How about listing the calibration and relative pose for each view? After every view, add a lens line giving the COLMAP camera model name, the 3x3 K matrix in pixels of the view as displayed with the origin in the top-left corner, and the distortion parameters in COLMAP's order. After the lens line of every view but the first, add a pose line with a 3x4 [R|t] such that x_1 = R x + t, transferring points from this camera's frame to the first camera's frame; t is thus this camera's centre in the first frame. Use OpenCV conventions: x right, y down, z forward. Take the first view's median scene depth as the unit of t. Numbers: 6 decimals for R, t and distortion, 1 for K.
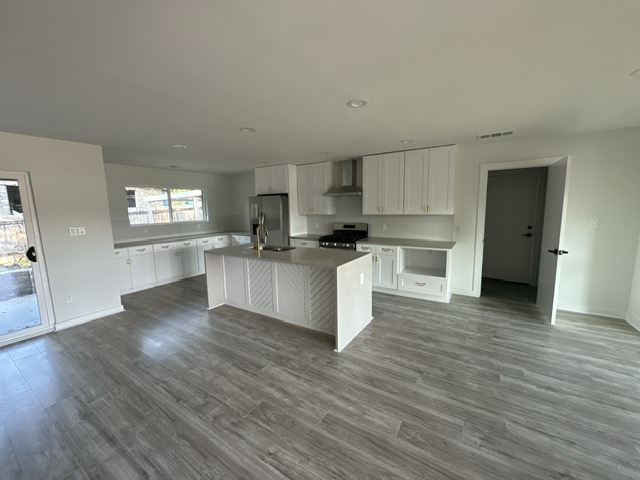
lens RADIAL K [[255.6, 0, 320.1], [0, 255.6, 239.7], [0, 0, 1]] dist [-0.002761, 0.000143]
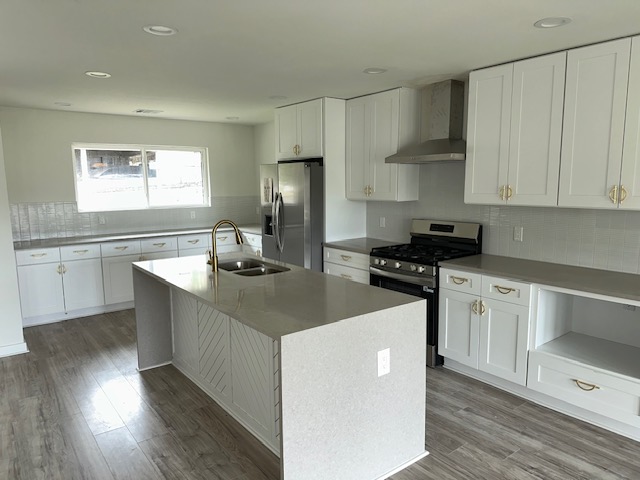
lens RADIAL K [[444.6, 0, 321.3], [0, 444.6, 241.0], [0, 0, 1]] dist [0.082426, -0.095996]
pose [[0.941806, 0.054615, -0.331692, 0.220678], [-0.051089, 0.998507, 0.019347, -0.040229], [0.332253, -0.001275, 0.943189, 0.196635]]
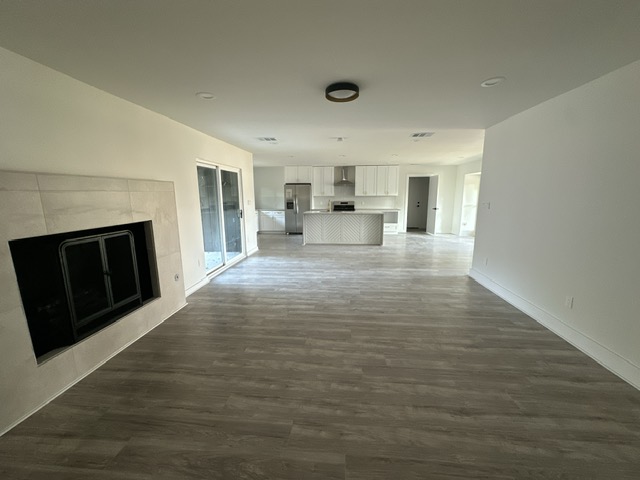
lens RADIAL K [[255.6, 0, 320.1], [0, 255.6, 239.7], [0, 0, 1]] dist [-0.002761, 0.000143]
pose [[0.888751, -0.067779, 0.453352, -1.081231], [0.048649, 0.997369, 0.053742, 0.125752], [-0.455802, -0.025708, 0.889710, -0.669779]]
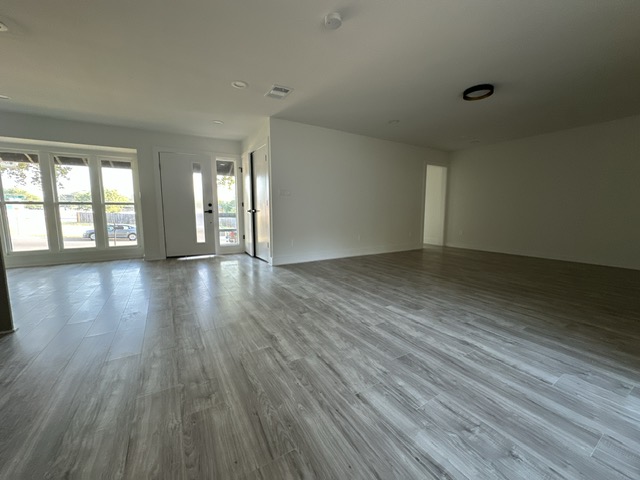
lens RADIAL K [[255.6, 0, 320.1], [0, 255.6, 239.7], [0, 0, 1]] dist [-0.002761, 0.000143]
pose [[-0.896867, -0.031347, 0.441189, -0.684392], [0.074702, 0.972421, 0.220948, 0.046779], [-0.435947, 0.231118, -0.869790, 0.762888]]
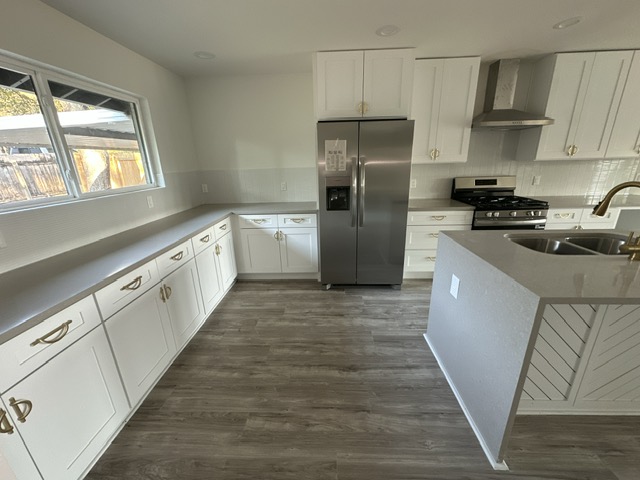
lens RADIAL K [[255.6, 0, 320.1], [0, 255.6, 239.7], [0, 0, 1]] dist [-0.002761, 0.000143]
pose [[0.863816, -0.153843, 0.479744, -0.676991], [0.075201, 0.980942, 0.179160, -0.068720], [-0.498164, -0.118684, 0.858922, 0.801816]]
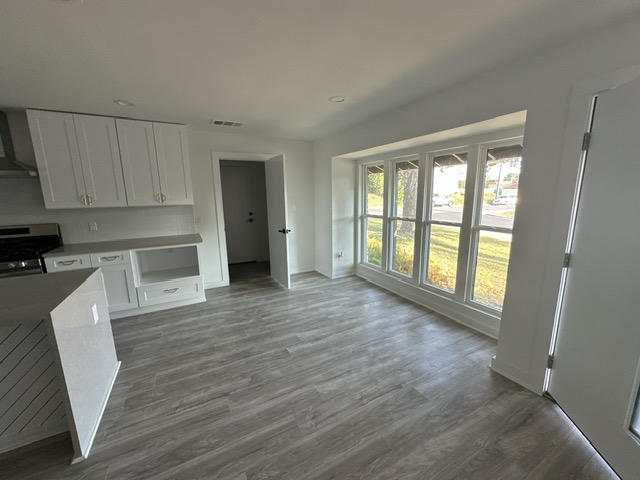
lens RADIAL K [[255.6, 0, 320.1], [0, 255.6, 239.7], [0, 0, 1]] dist [-0.002761, 0.000143]
pose [[0.487710, -0.146219, 0.860673, -0.052573], [0.118121, 0.987860, 0.100892, -0.013254], [-0.864978, 0.052458, 0.499061, 0.162695]]
